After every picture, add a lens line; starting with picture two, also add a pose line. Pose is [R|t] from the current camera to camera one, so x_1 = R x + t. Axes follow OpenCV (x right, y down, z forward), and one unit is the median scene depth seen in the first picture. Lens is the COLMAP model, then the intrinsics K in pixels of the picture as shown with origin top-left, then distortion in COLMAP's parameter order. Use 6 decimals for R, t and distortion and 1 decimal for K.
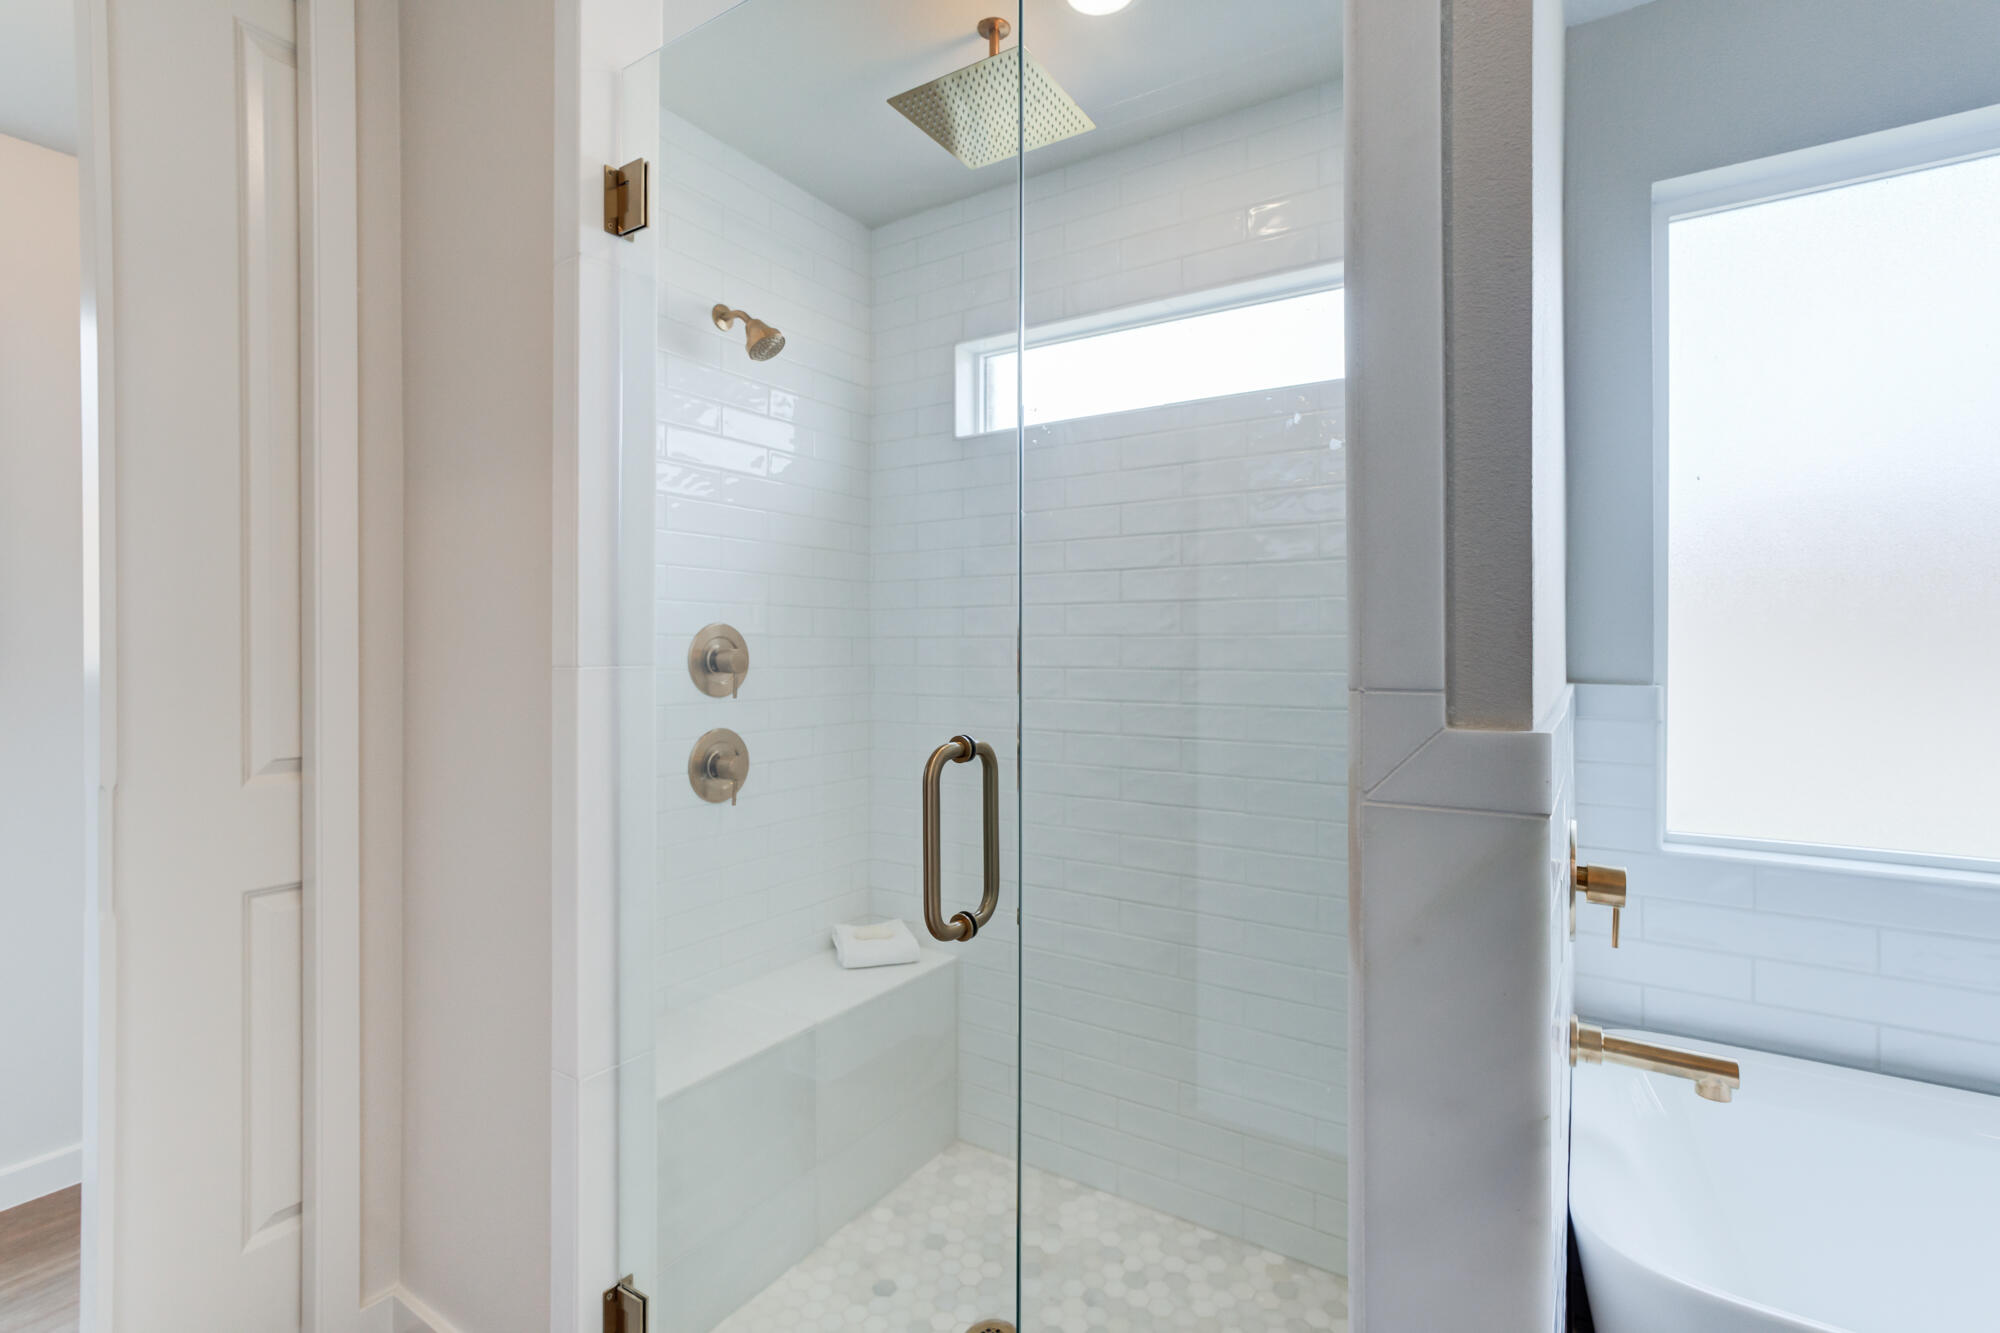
lens RADIAL K [[896.0, 0, 994.2], [0, 896.0, 652.0], [0, 0, 1]] dist [-0.029618, 0.012403]
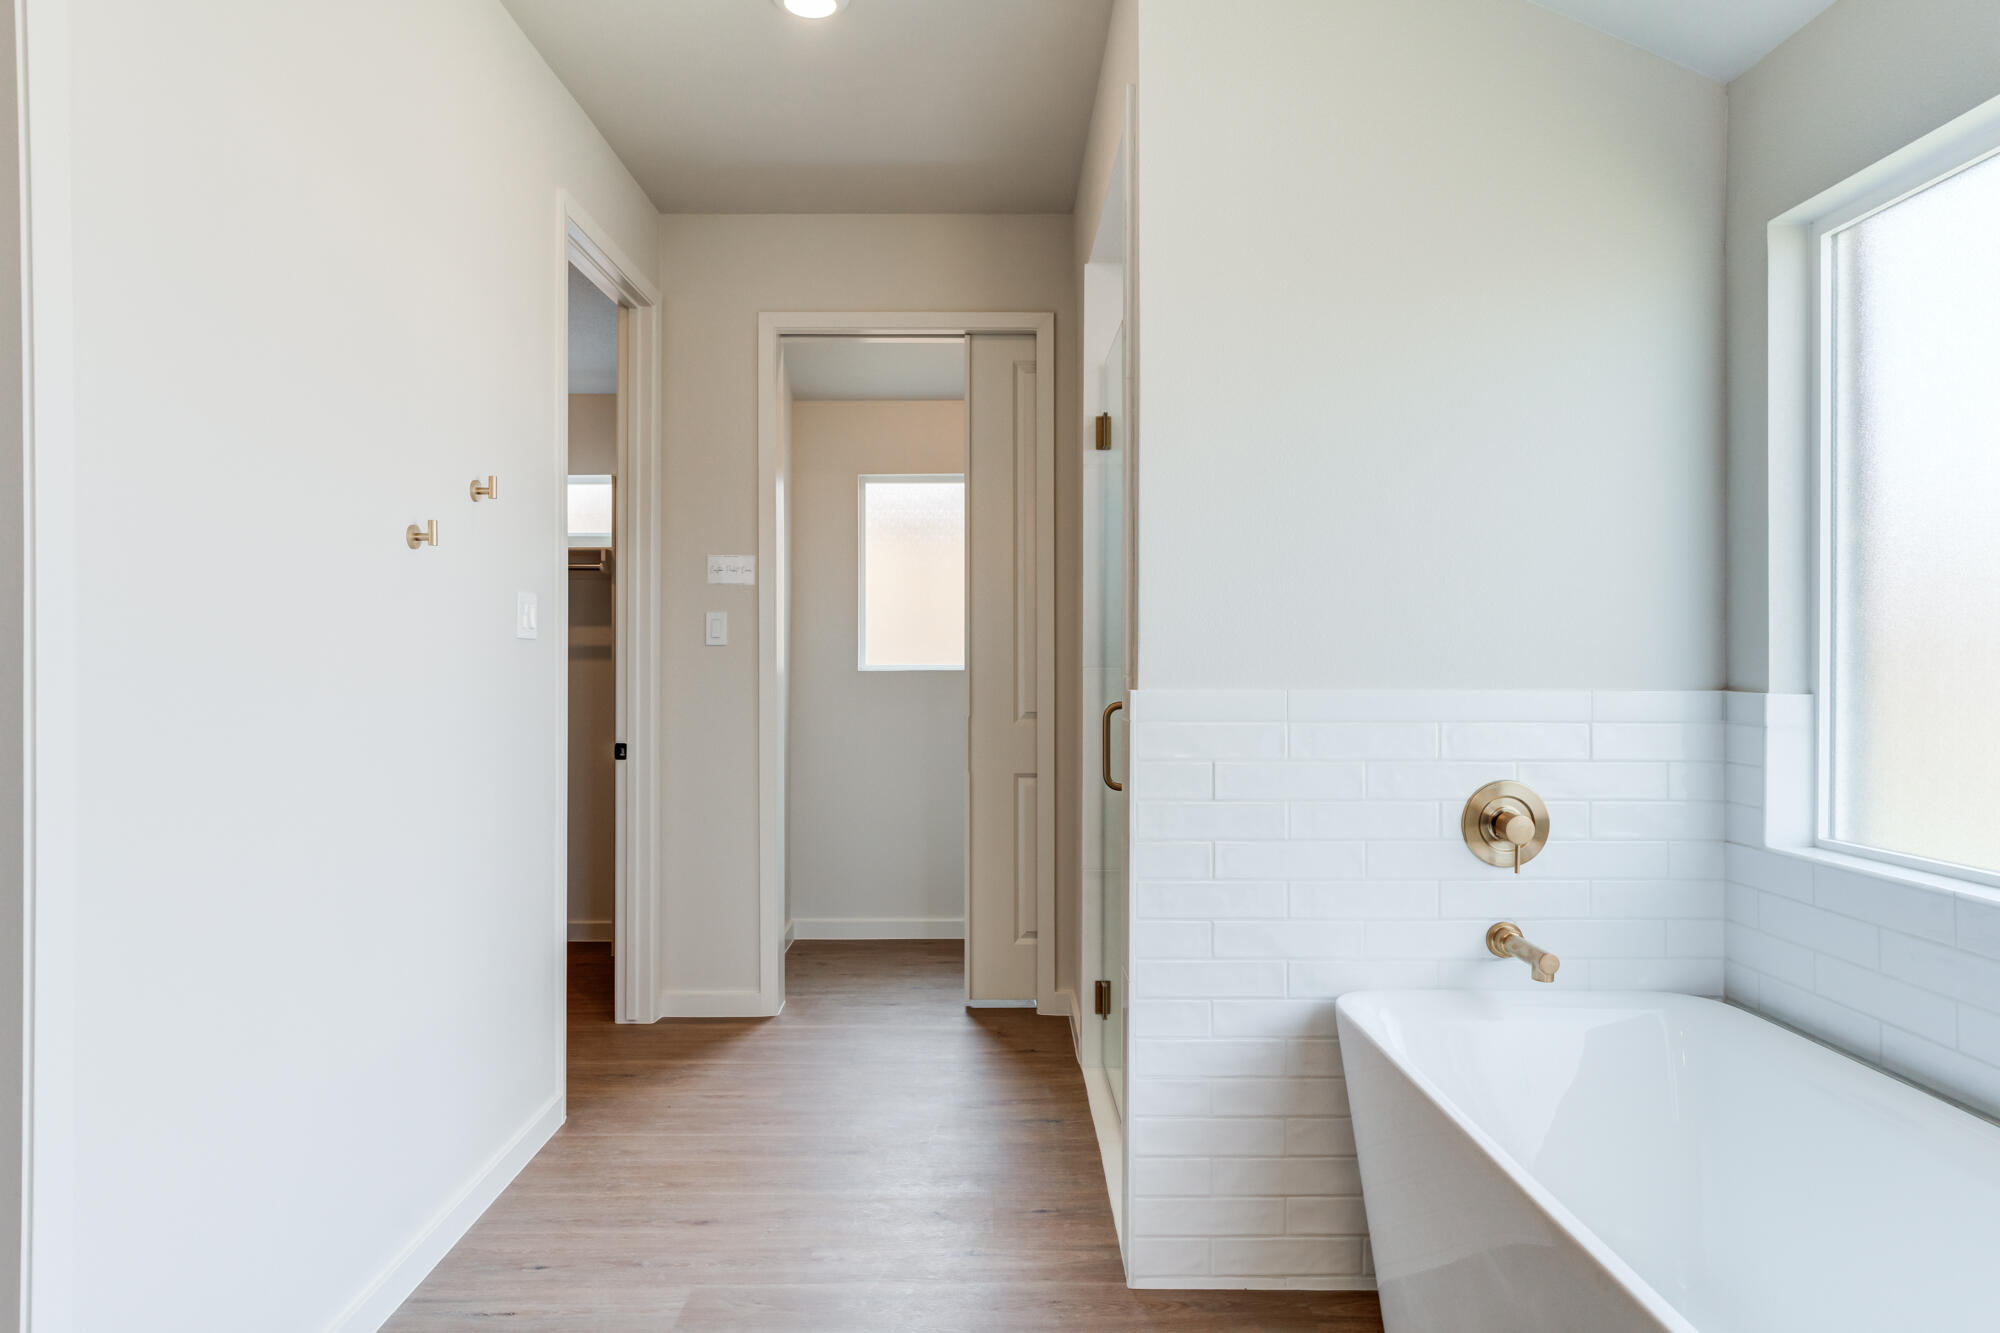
lens RADIAL K [[1178.1, 0, 999.8], [0, 1178.1, 653.3], [0, 0, 1]] dist [-0.025632, -0.001526]
pose [[0.545624, -0.005040, -0.838015, 1.489640], [0.000044, 0.999982, -0.005986, 0.000247], [0.838030, 0.003229, 0.545614, -0.570071]]
